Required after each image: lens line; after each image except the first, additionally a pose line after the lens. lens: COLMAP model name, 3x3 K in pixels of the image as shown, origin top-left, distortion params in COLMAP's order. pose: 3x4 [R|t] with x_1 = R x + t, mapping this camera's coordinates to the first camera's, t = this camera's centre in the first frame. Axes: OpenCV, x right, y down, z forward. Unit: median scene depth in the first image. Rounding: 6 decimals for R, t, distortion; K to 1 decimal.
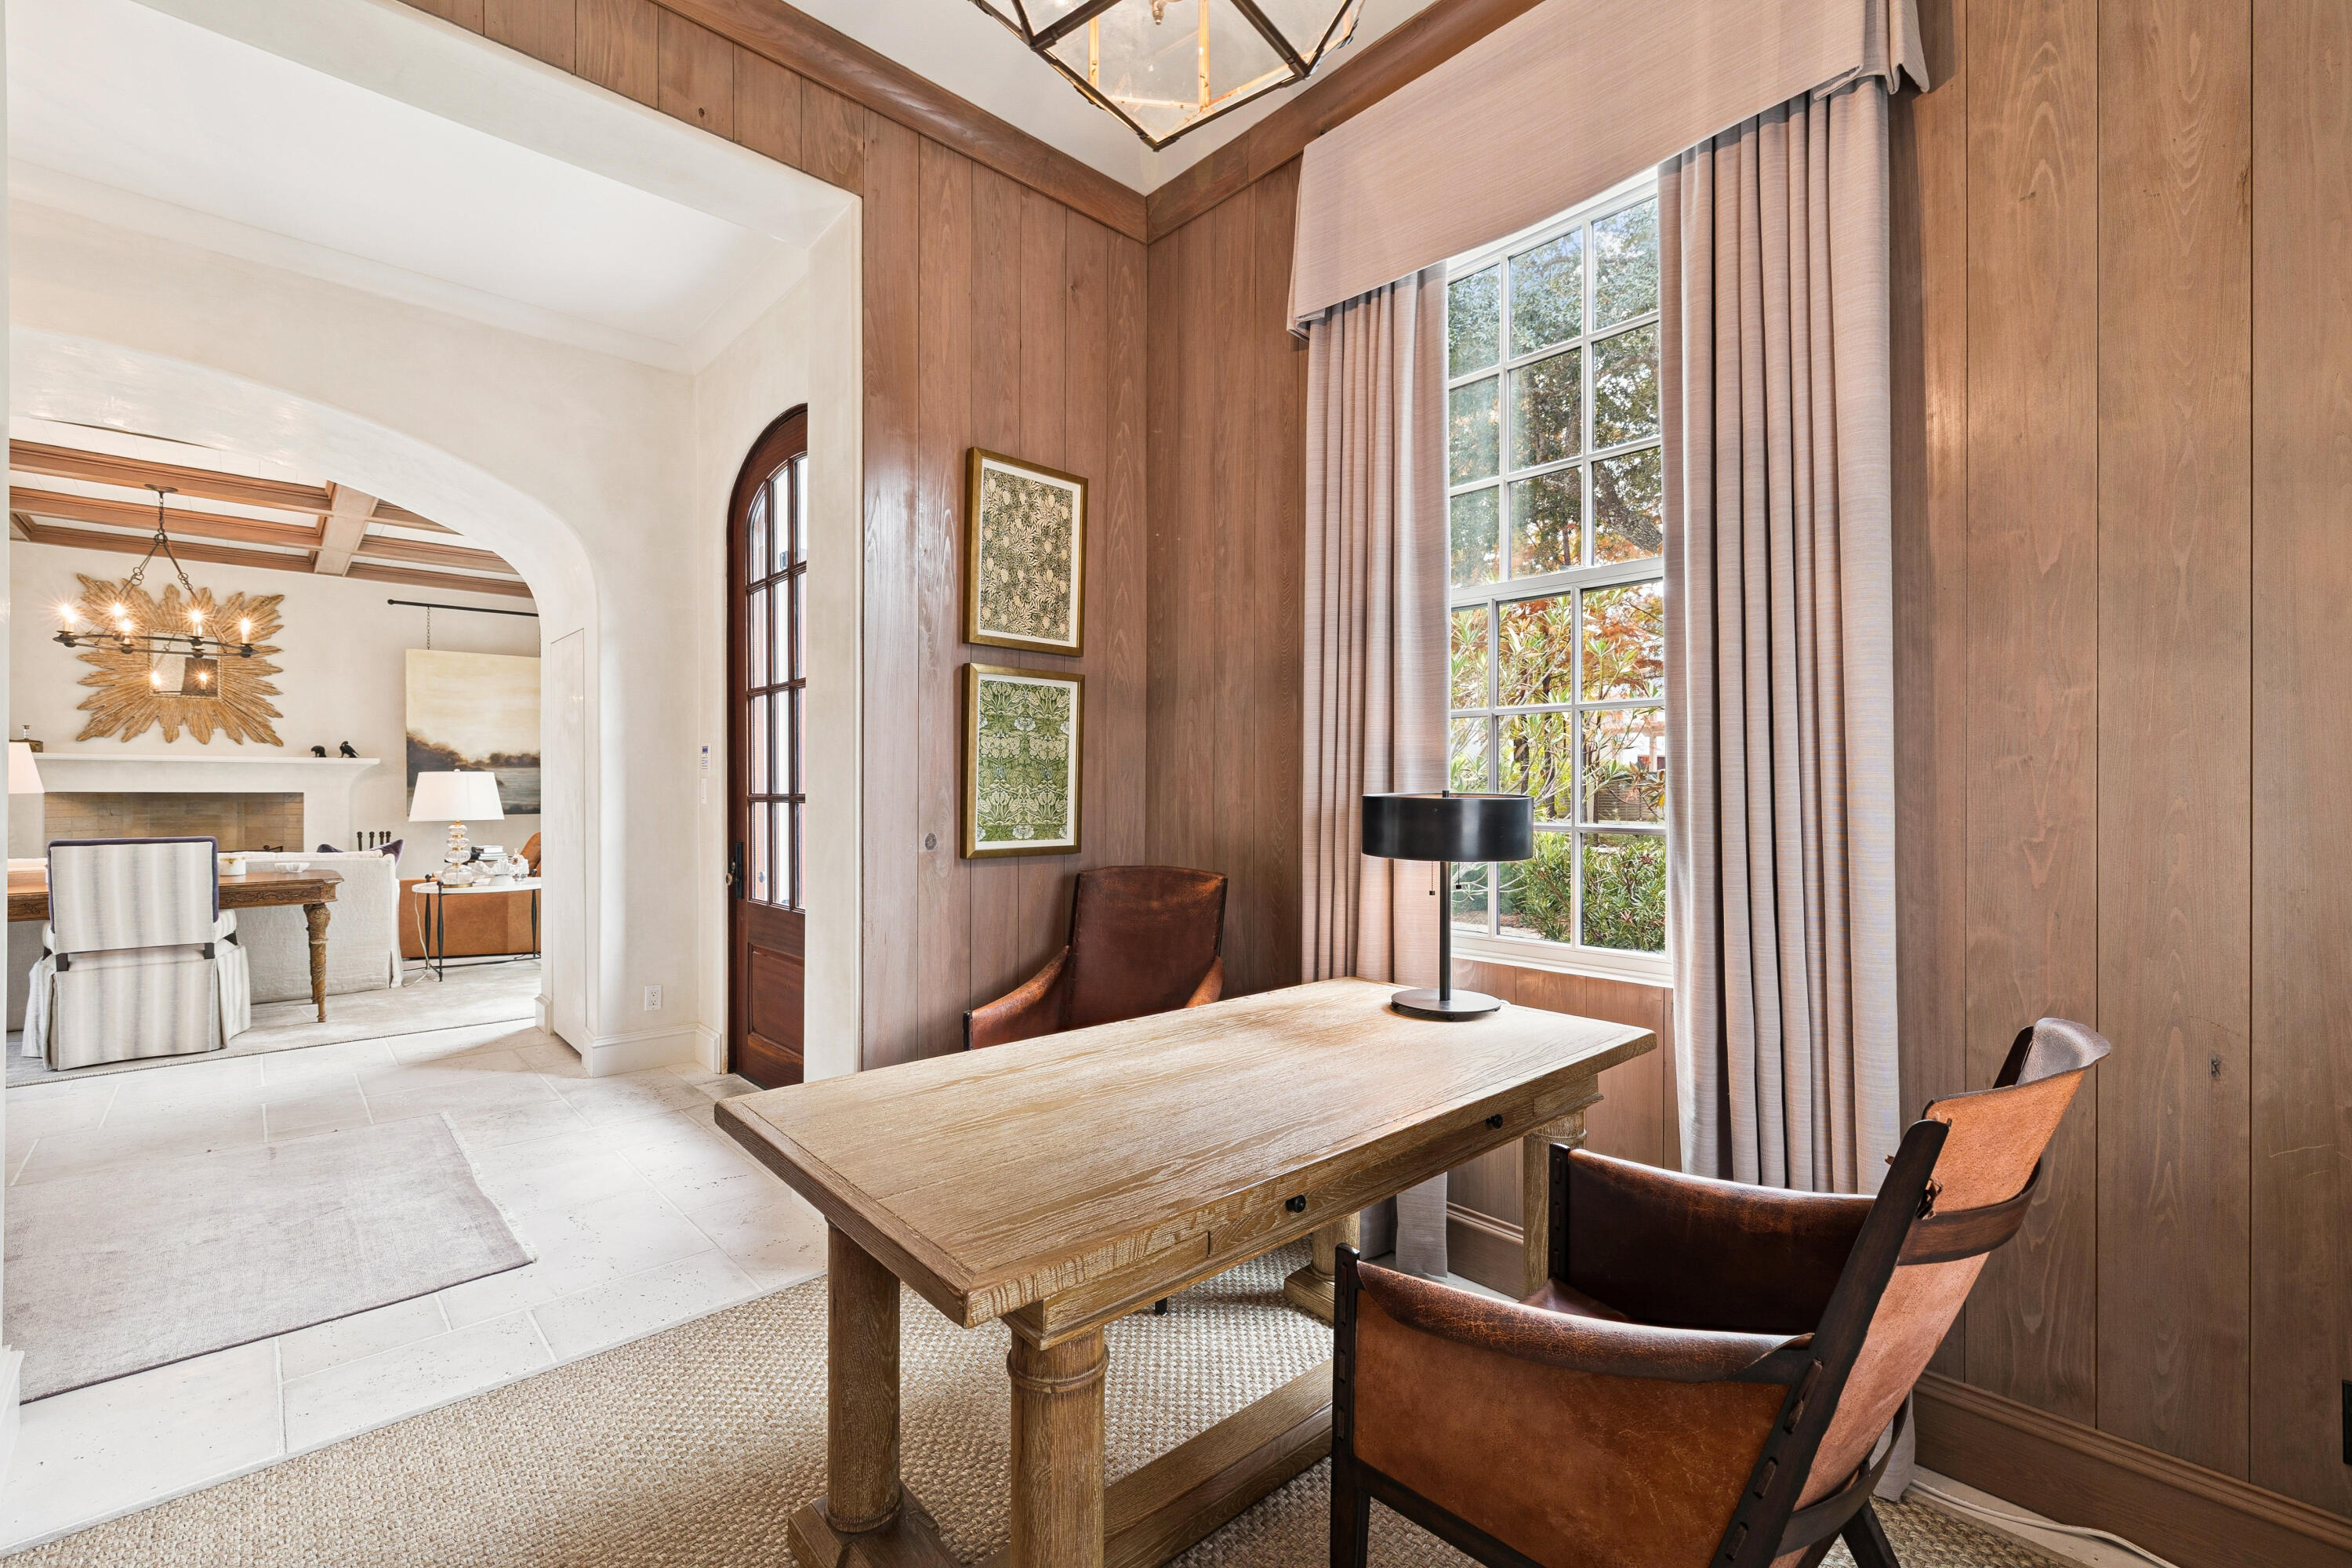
lens RADIAL K [[998.0, 0, 1177.5], [0, 998.0, 786.8], [0, 0, 1]] dist [-0.000493, -0.000557]
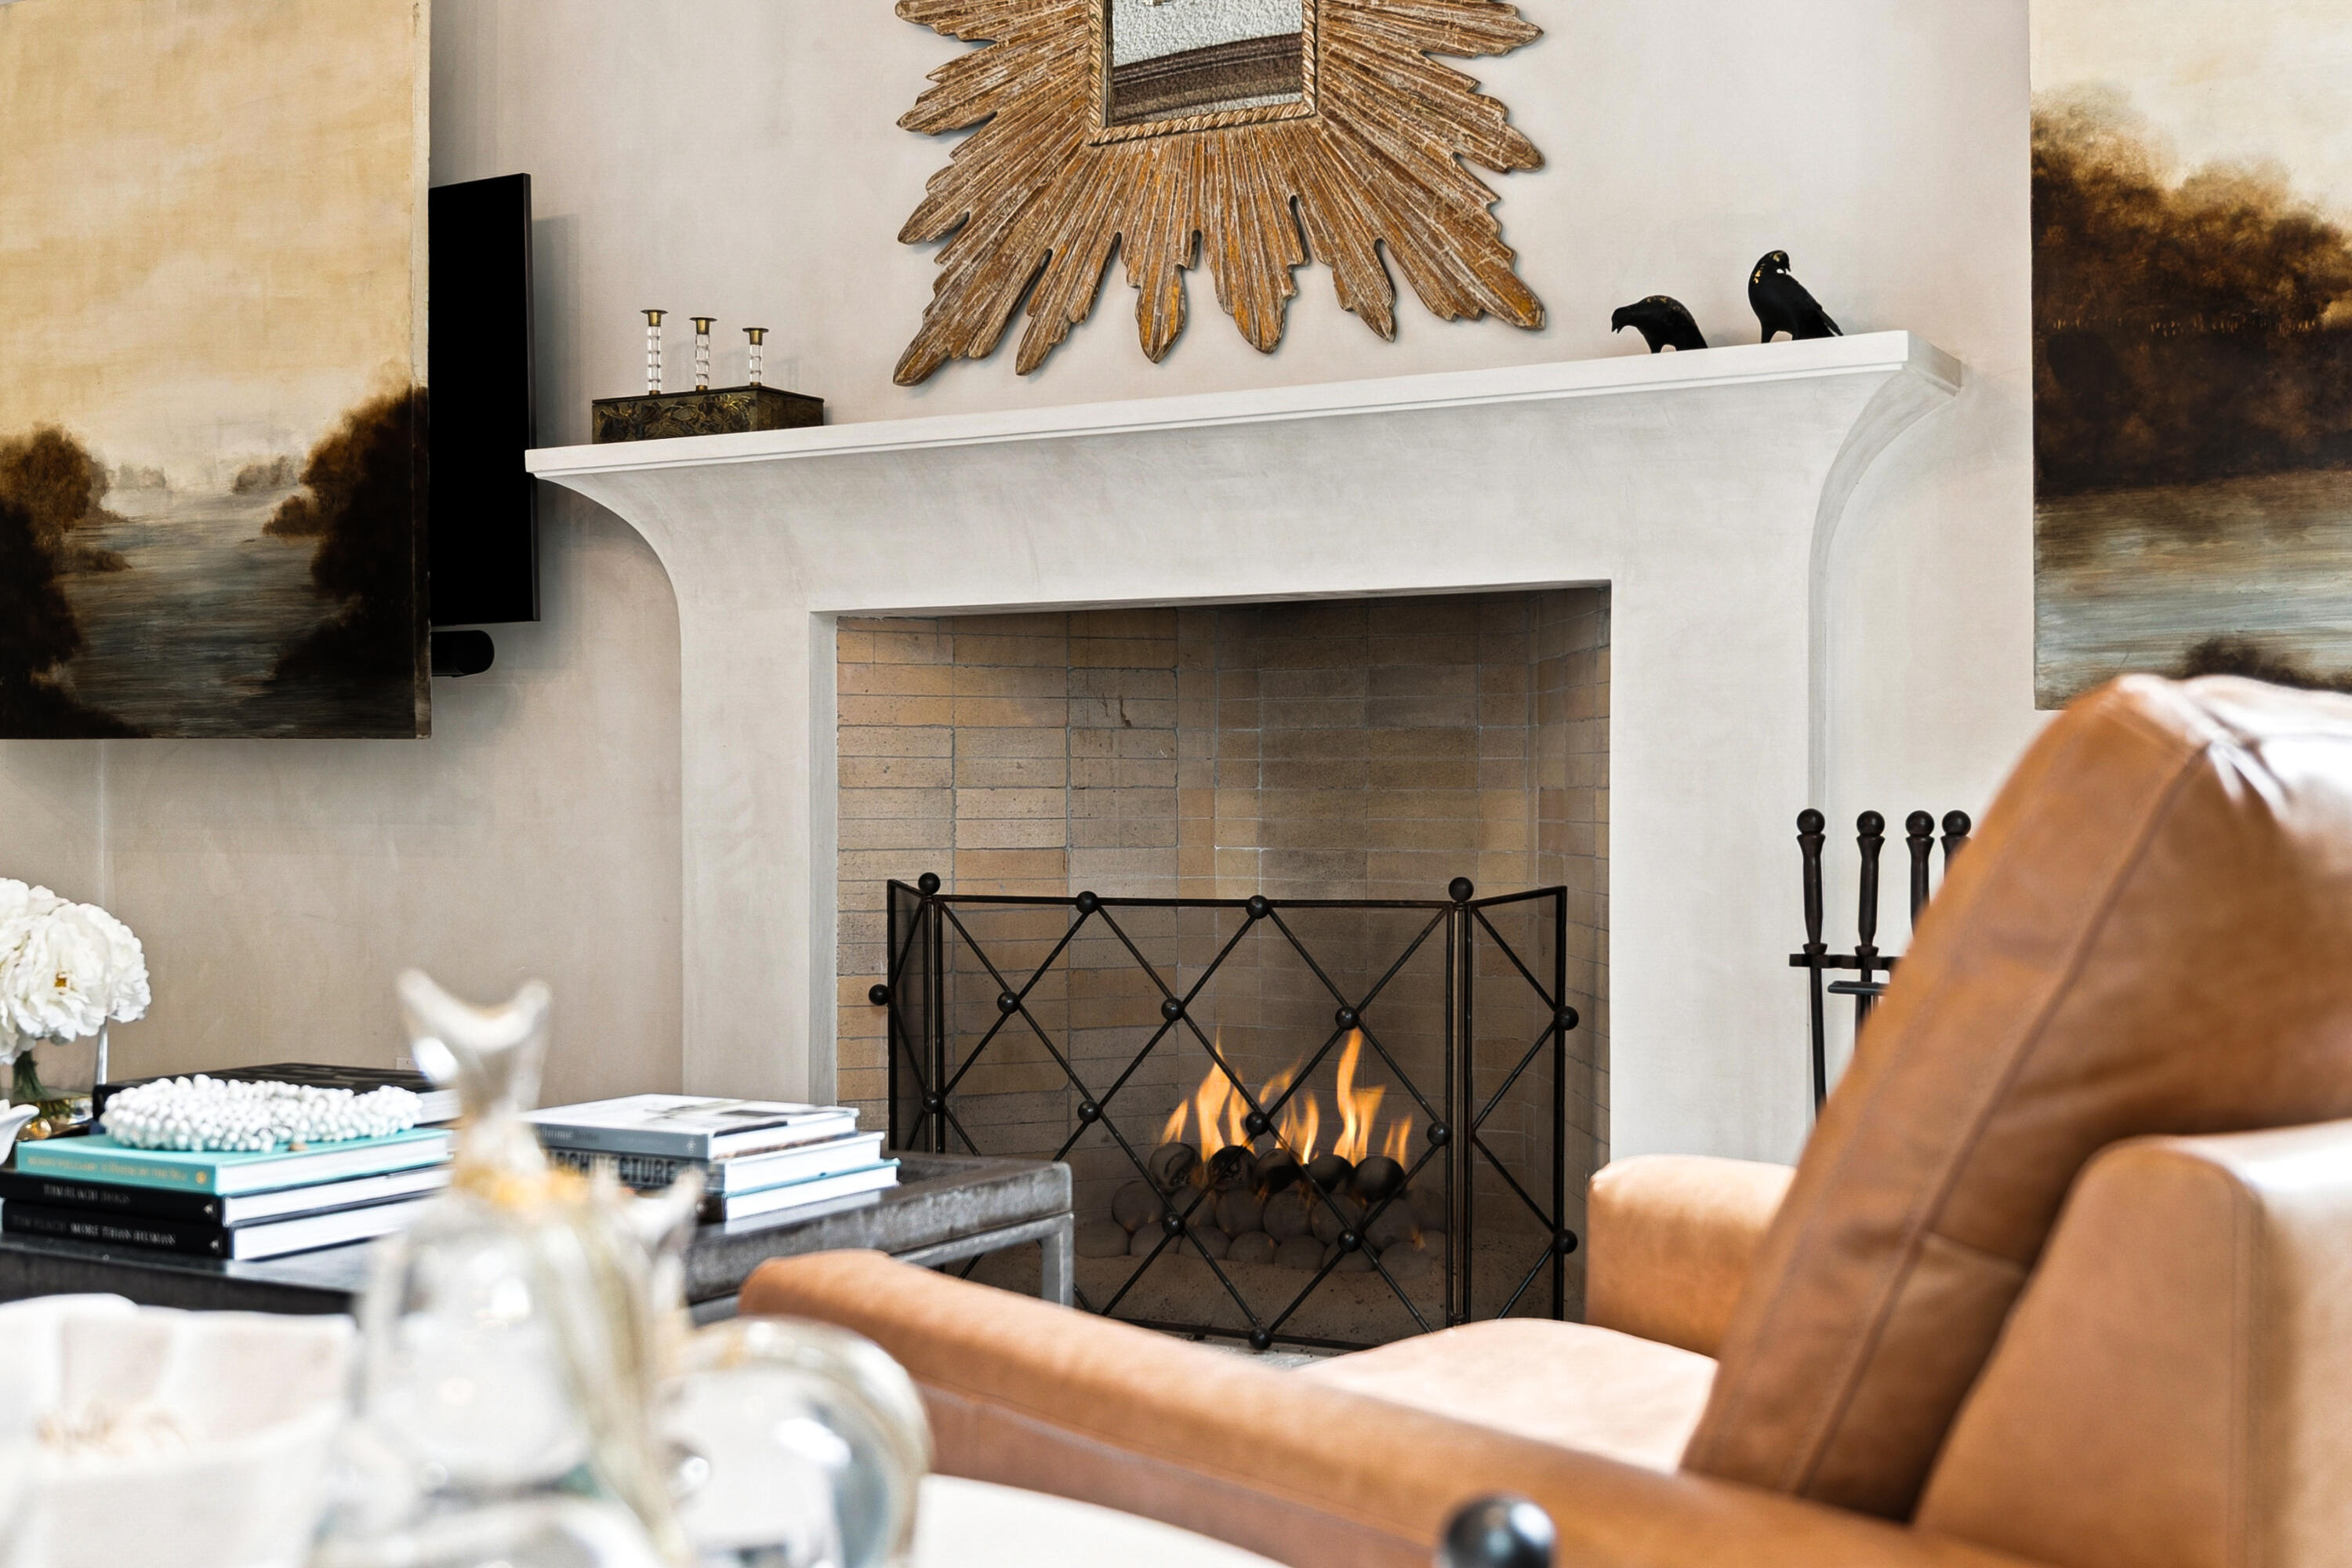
lens RADIAL K [[2772.2, 0, 1175.9], [0, 2772.2, 787.5], [0, 0, 1]] dist [0.007951, 0.000000]
pose [[0.299326, -0.005758, -0.954133, -0.445297], [0.009404, 0.999951, -0.003084, 0.043389], [0.954105, -0.008049, 0.299366, 0.793567]]
